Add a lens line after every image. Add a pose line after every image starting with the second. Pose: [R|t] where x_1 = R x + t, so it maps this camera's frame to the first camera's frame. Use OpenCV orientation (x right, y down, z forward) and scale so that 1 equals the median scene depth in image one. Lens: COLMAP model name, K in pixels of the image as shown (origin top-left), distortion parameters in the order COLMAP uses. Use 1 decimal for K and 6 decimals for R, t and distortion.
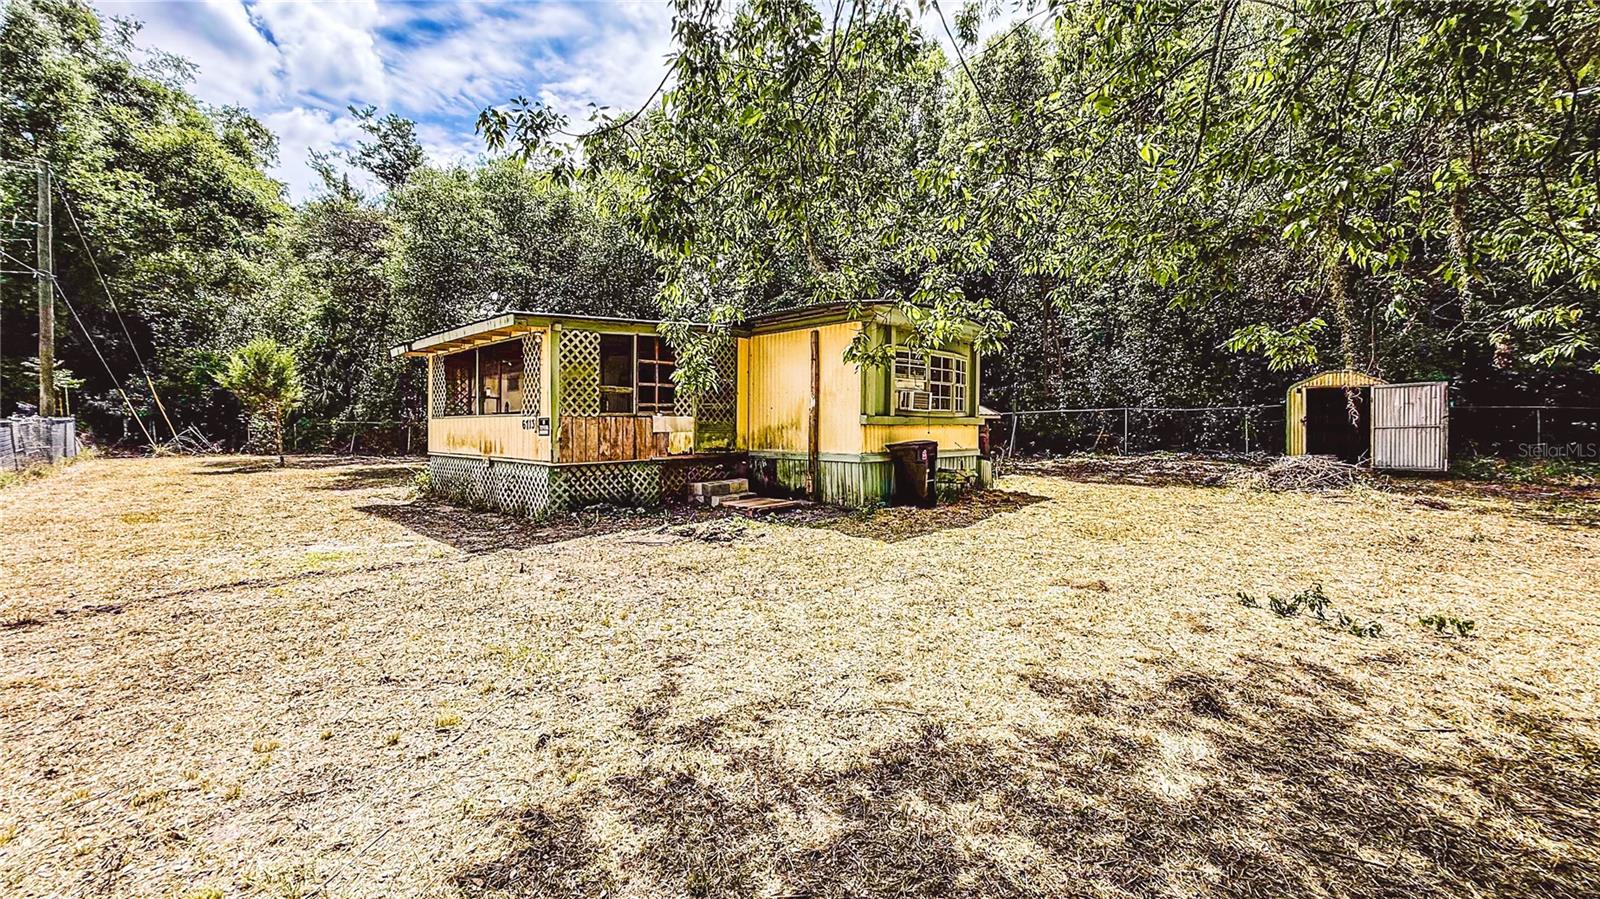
lens RADIAL K [[650.6, 0, 799.1], [0, 650.6, 441.5], [0, 0, 1]] dist [-0.001557, -0.000363]
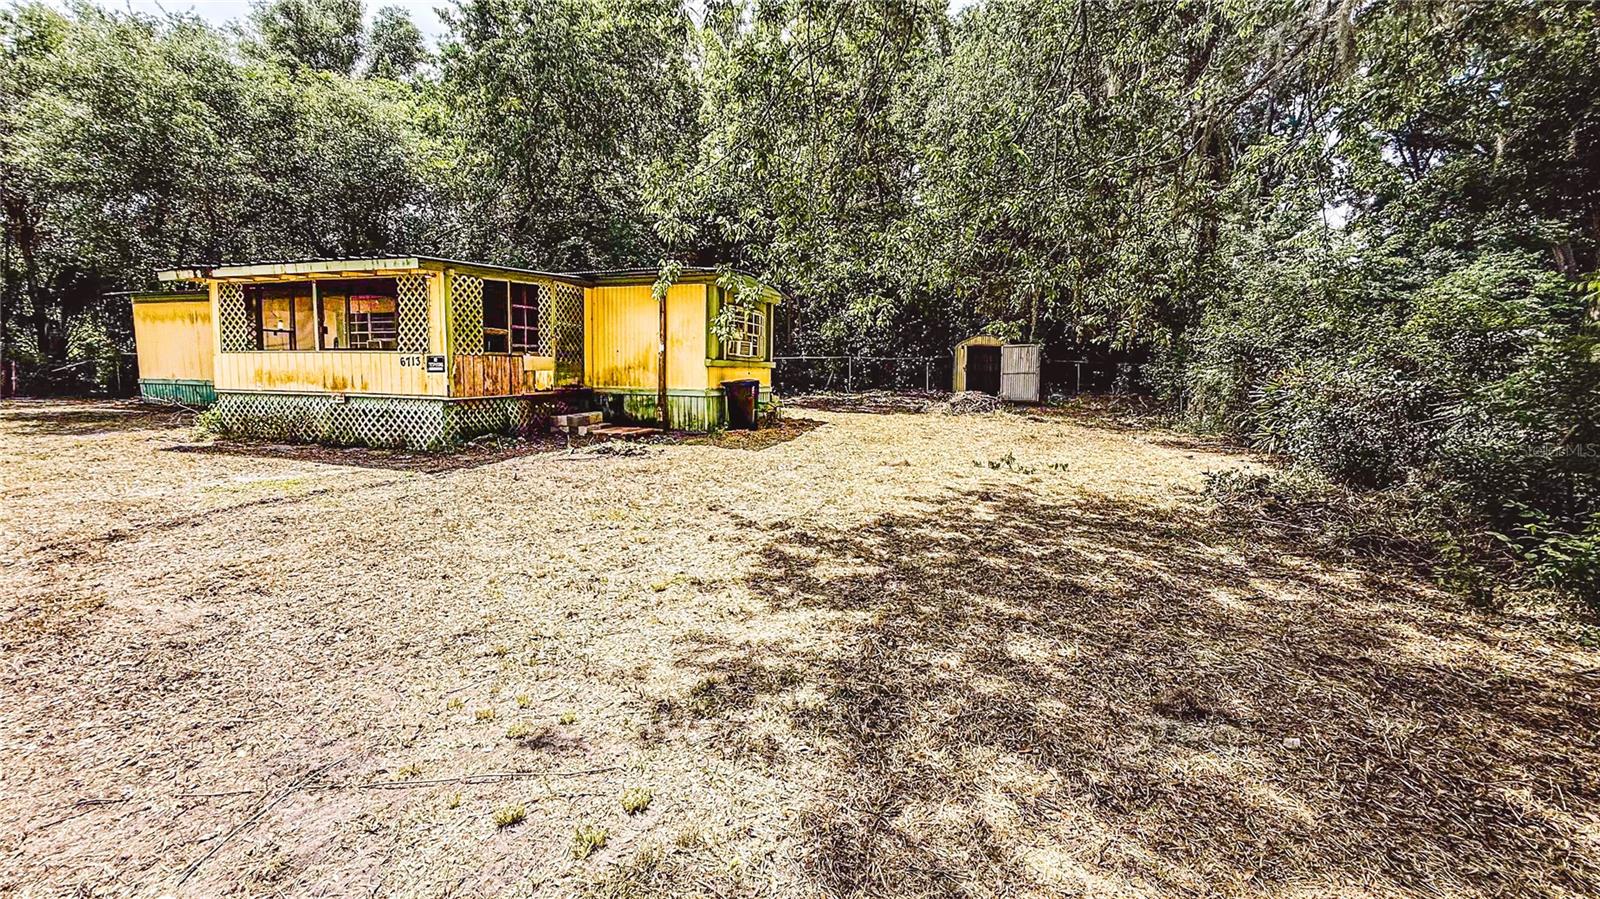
lens RADIAL K [[650.6, 0, 799.1], [0, 650.6, 441.5], [0, 0, 1]] dist [-0.001557, -0.000363]
pose [[0.897098, -0.035581, 0.440397, -0.291060], [-0.003075, 0.996225, 0.086753, 0.008909], [-0.441821, -0.079180, 0.893602, -0.216644]]
